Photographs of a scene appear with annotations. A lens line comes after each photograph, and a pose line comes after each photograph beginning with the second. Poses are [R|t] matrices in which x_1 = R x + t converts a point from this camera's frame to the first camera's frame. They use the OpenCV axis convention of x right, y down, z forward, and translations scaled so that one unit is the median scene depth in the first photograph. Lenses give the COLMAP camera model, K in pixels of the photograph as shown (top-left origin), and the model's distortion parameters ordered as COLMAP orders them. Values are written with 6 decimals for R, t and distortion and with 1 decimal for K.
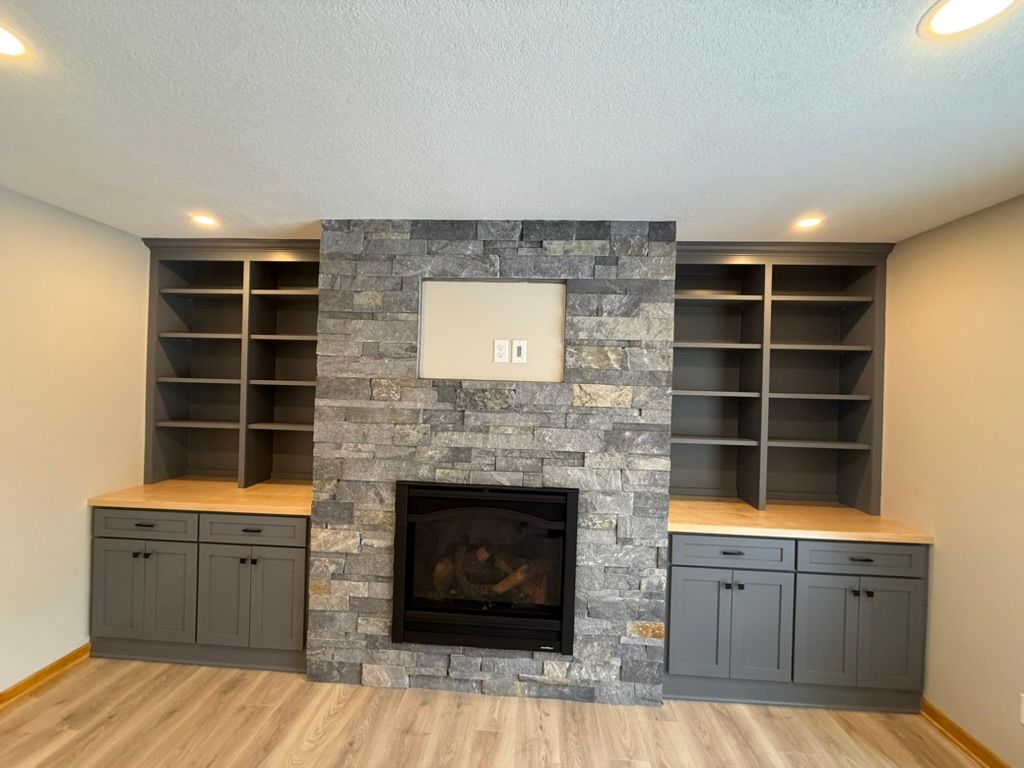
lens RADIAL K [[410.3, 0, 512.5], [0, 410.3, 384.9], [0, 0, 1]] dist [0.003273, -0.000420]
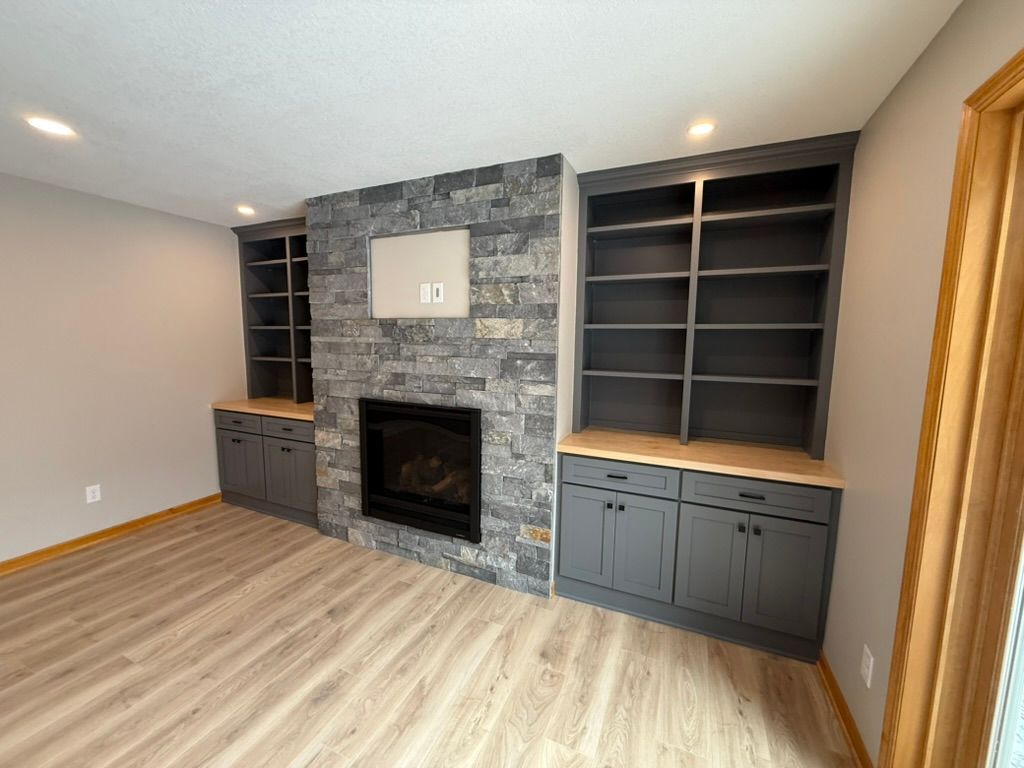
lens RADIAL K [[410.3, 0, 508.2], [0, 410.3, 385.6], [0, 0, 1]] dist [0.003273, -0.000420]
pose [[0.933697, 0.025256, -0.357174, 0.637780], [0.012325, 0.994651, 0.102553, 0.066388], [0.357853, -0.100156, 0.928391, -0.048732]]
